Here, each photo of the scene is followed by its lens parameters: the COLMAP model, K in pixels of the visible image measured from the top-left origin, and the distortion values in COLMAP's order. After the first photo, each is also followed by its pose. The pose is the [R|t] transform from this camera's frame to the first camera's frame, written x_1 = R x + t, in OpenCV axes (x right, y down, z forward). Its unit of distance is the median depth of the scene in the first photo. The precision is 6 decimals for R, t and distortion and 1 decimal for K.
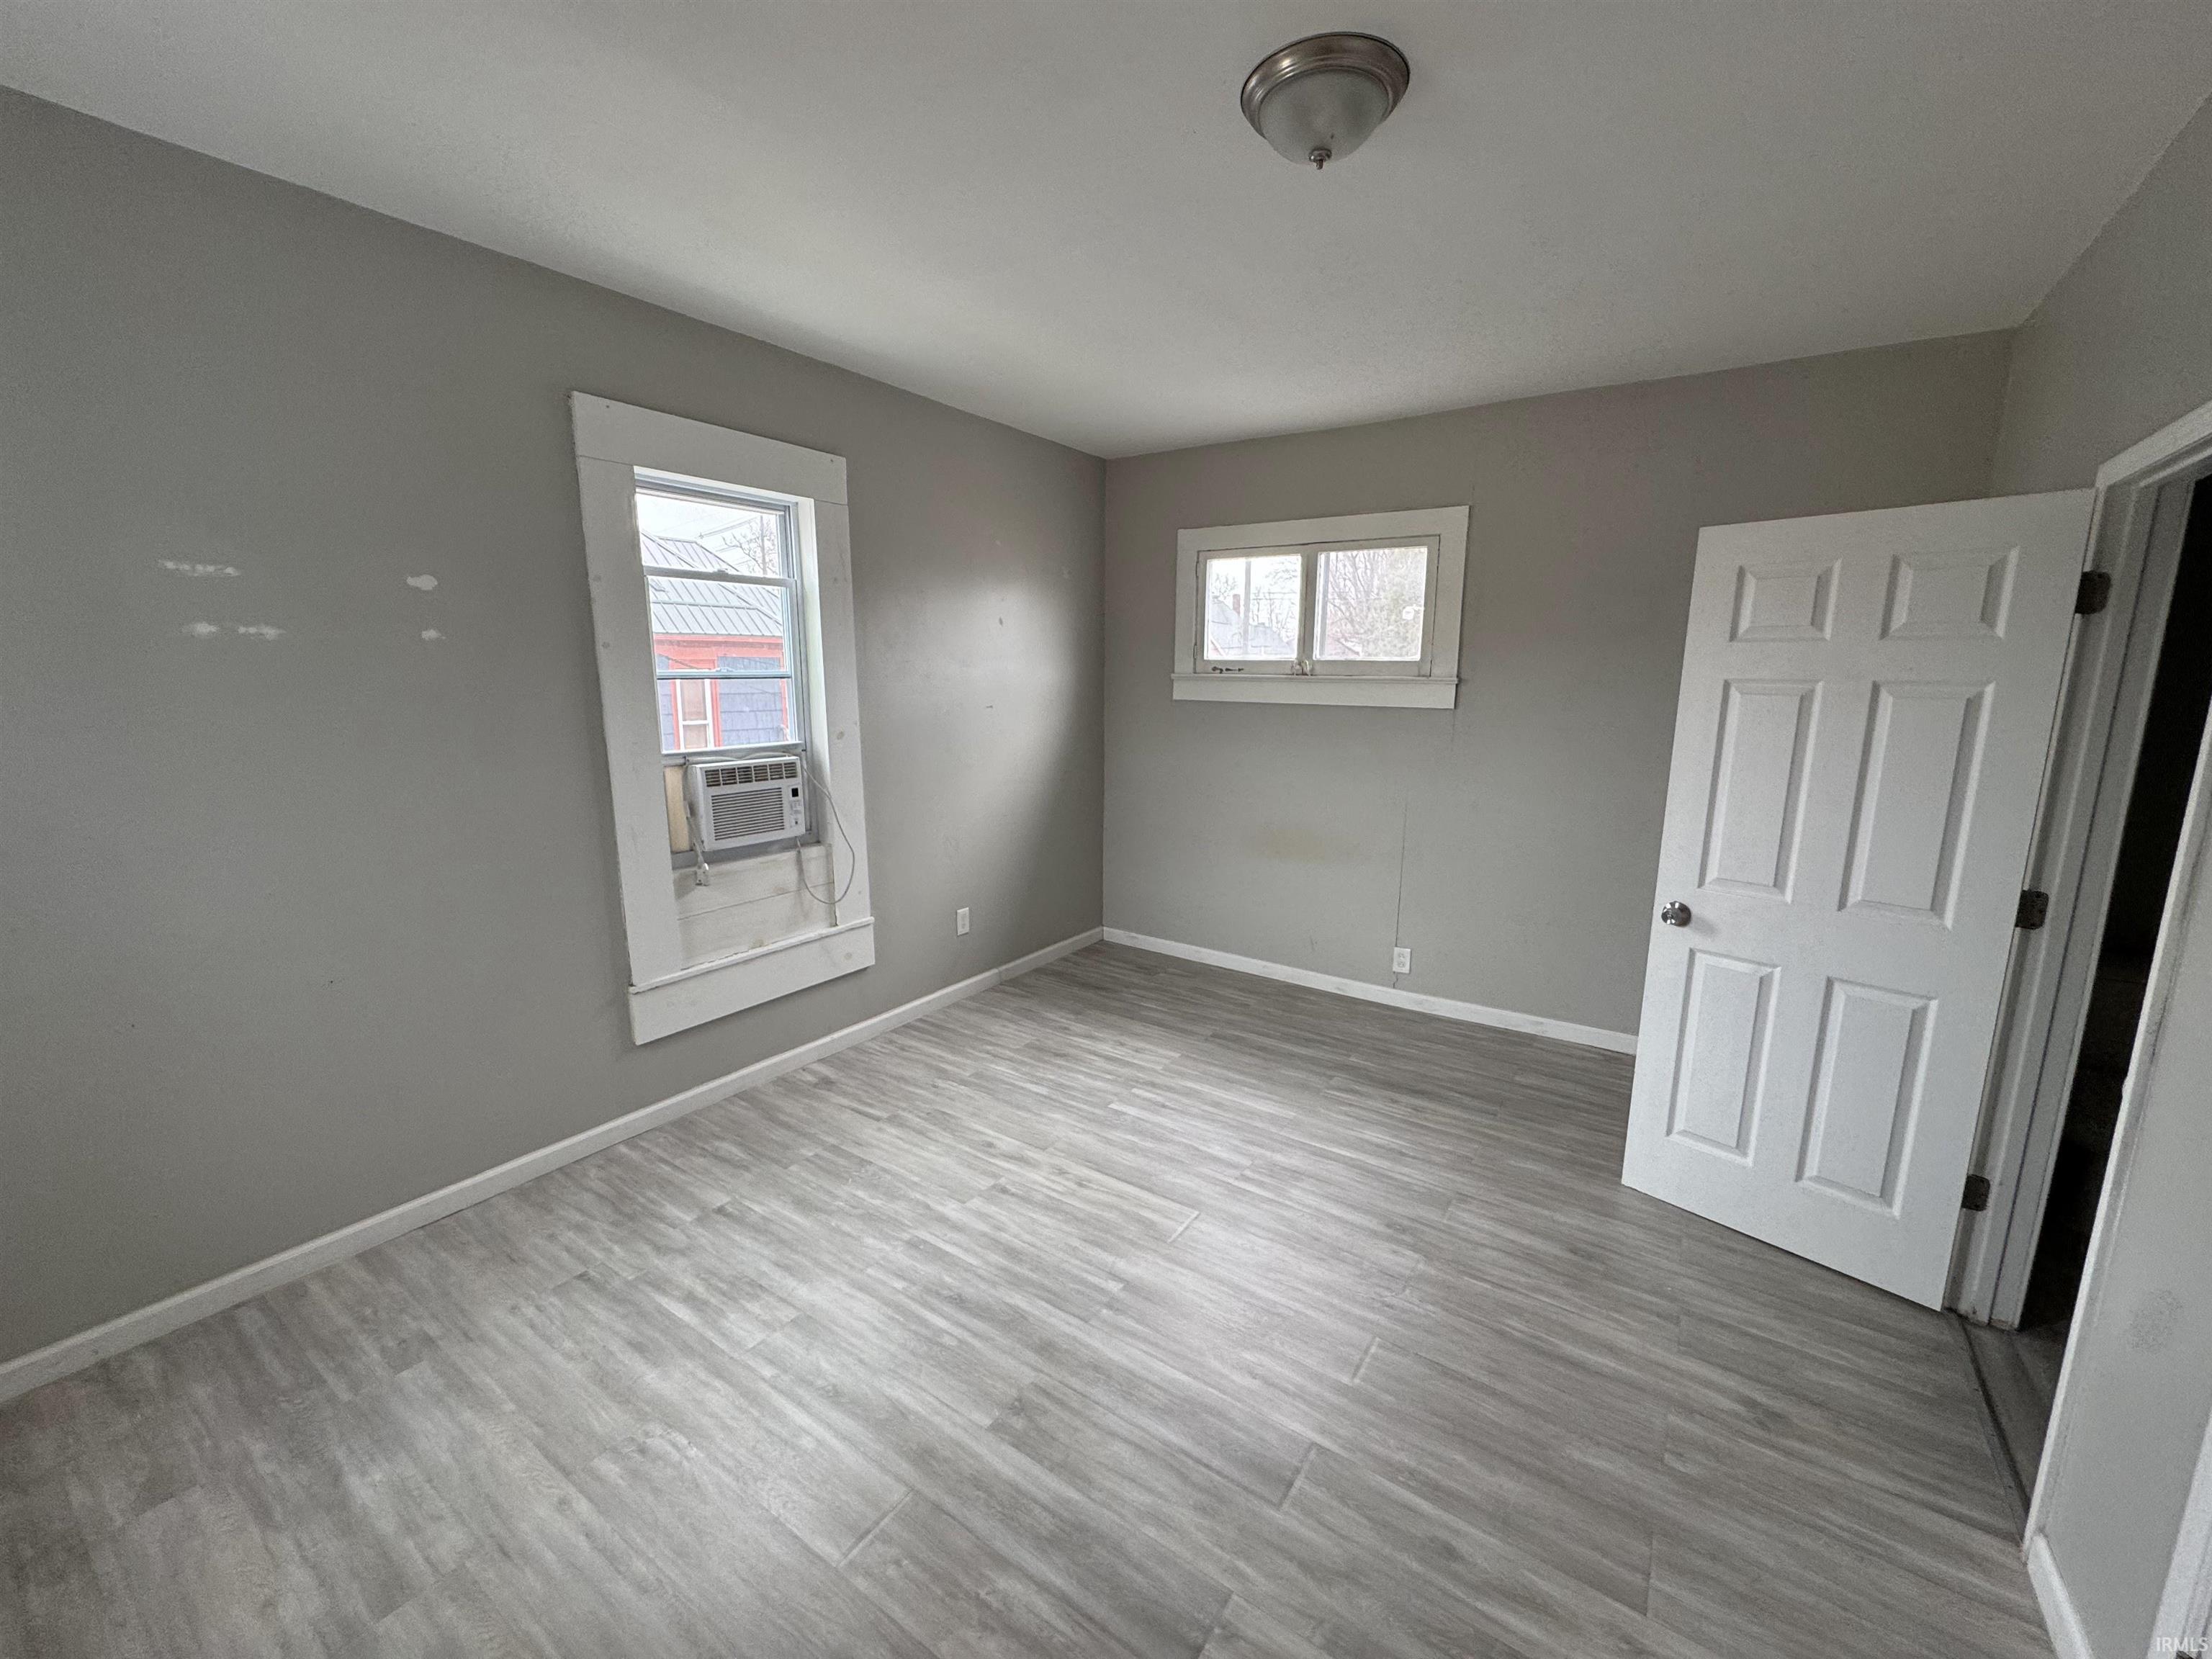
lens RADIAL K [[893.1, 0, 1121.0], [0, 893.1, 816.9], [0, 0, 1]] dist [0.004664, 0.000346]
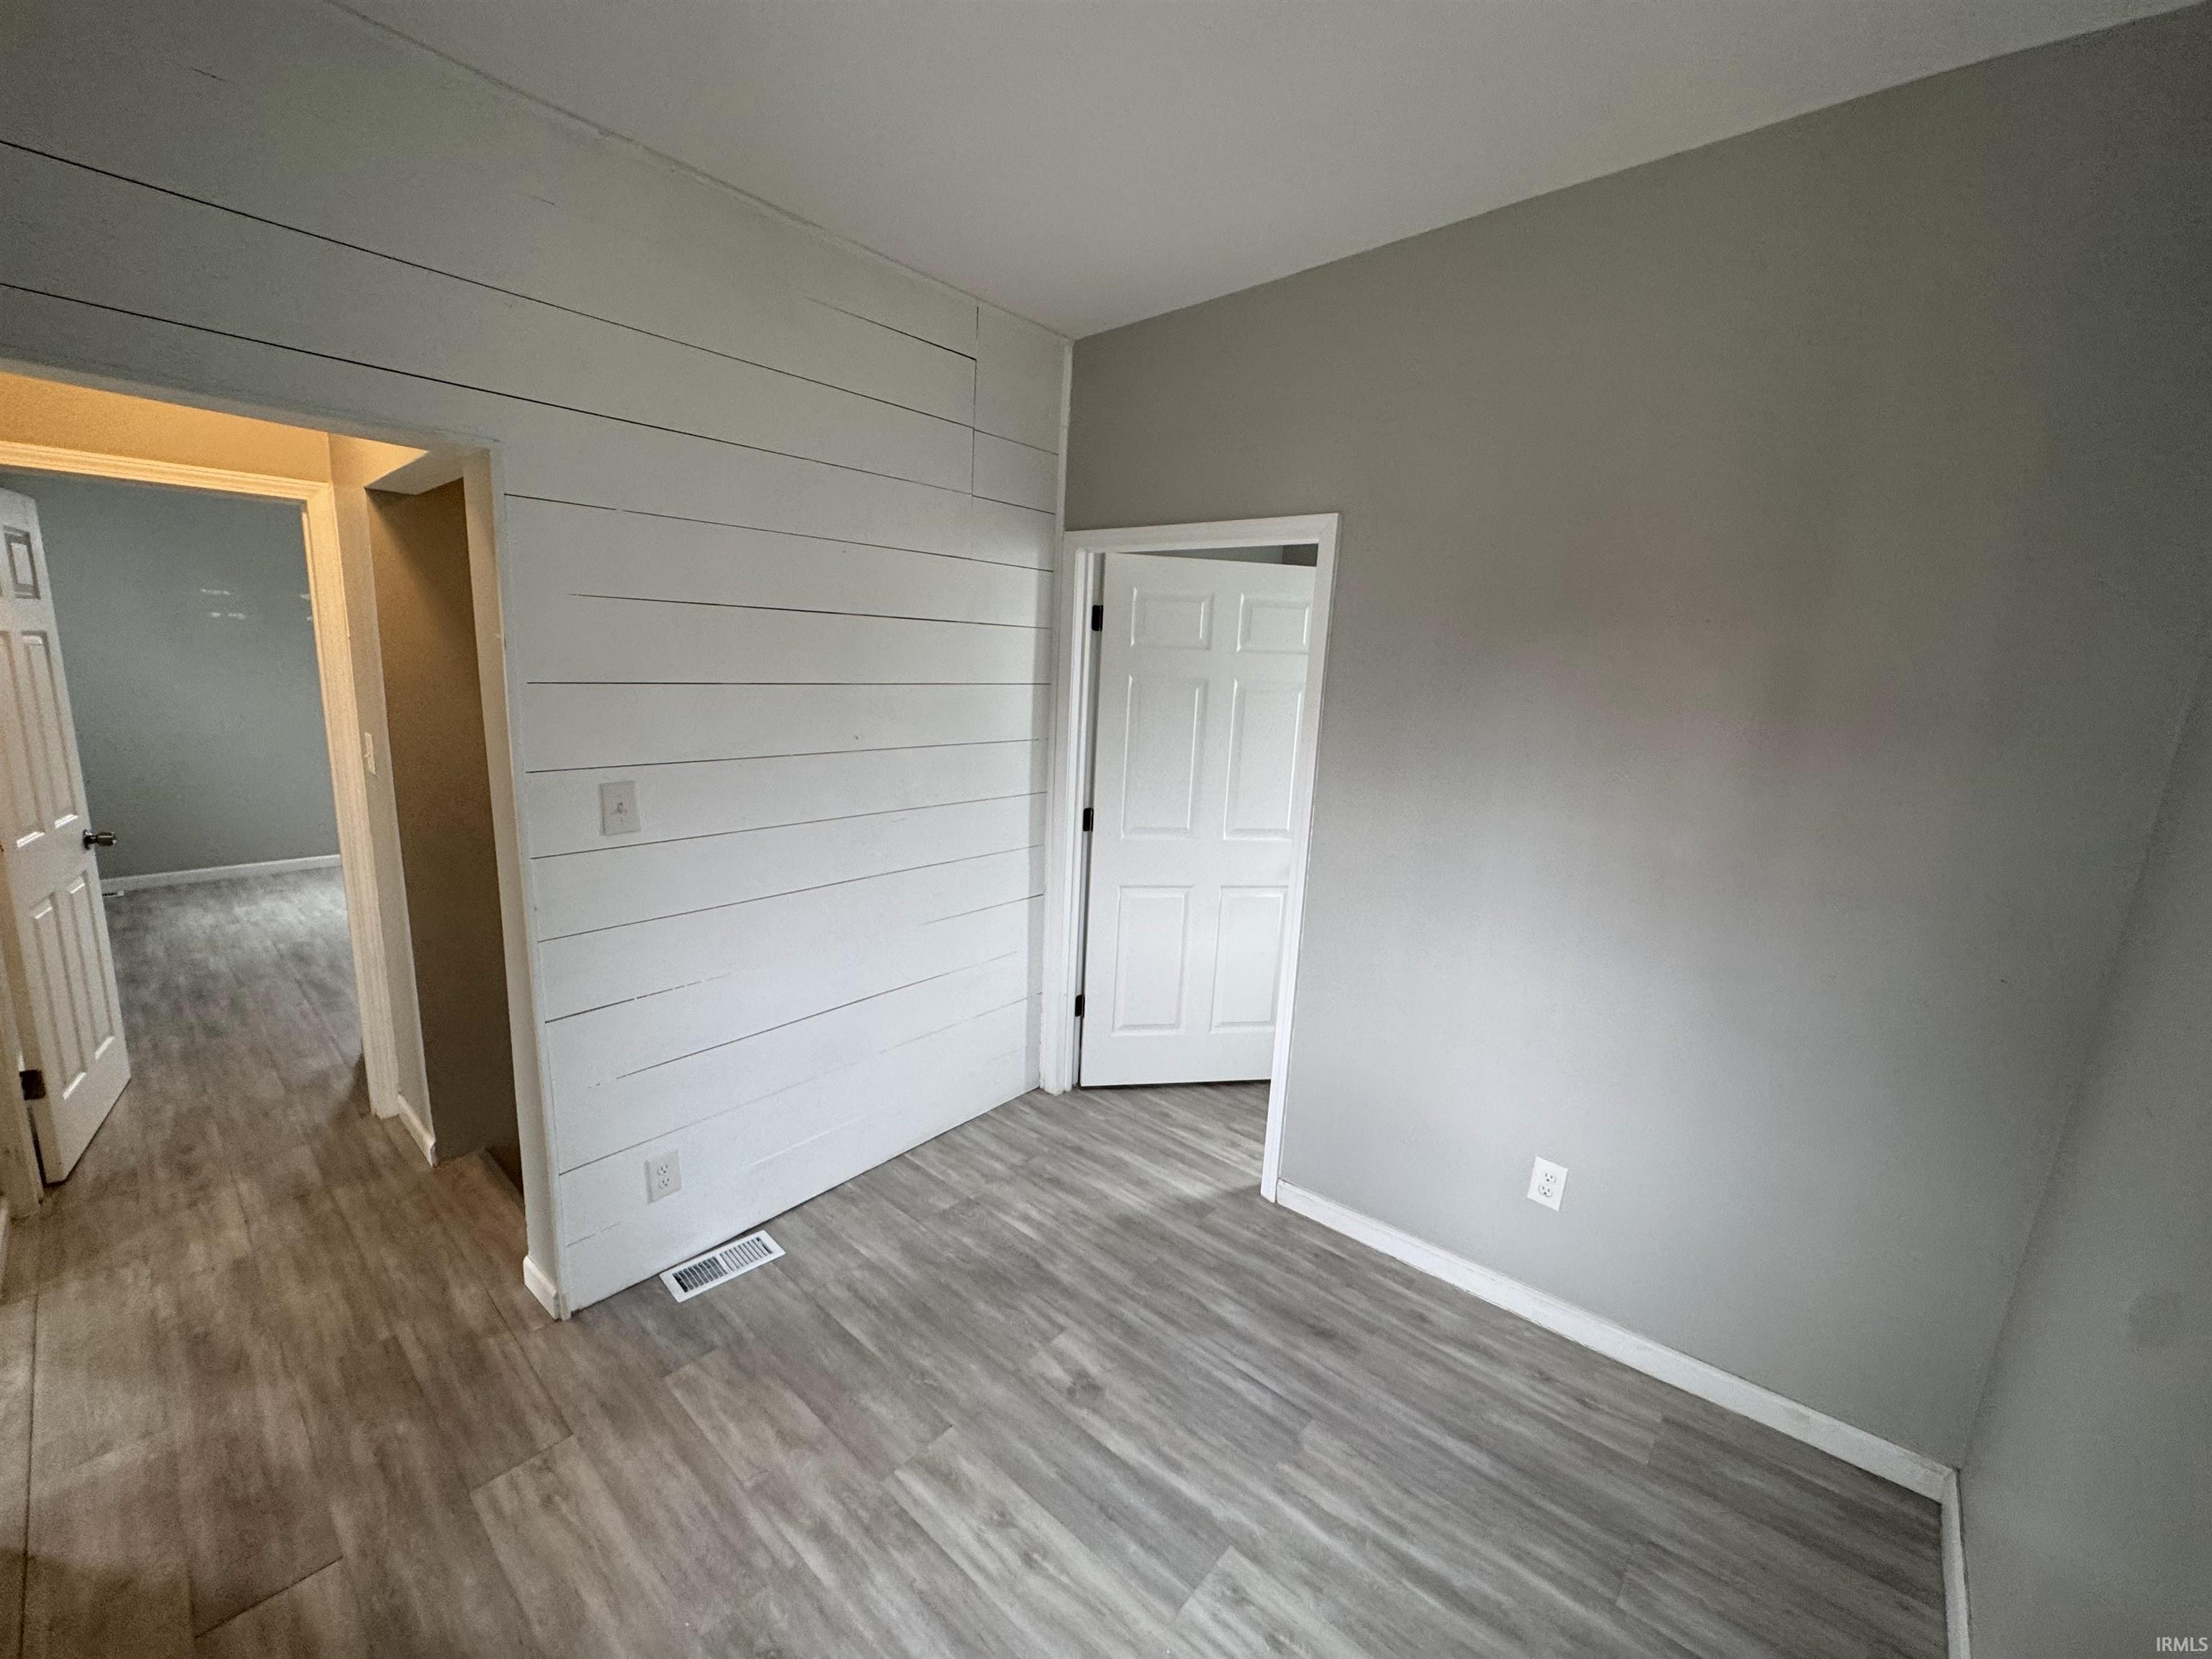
lens RADIAL K [[893.1, 0, 1106.6], [0, 893.1, 838.4], [0, 0, 1]] dist [0.004664, 0.000346]
pose [[0.990629, 0.060186, -0.122607, -0.188604], [-0.059566, 0.998186, 0.008720, -0.056128], [0.122910, -0.001335, 0.992417, 0.287804]]
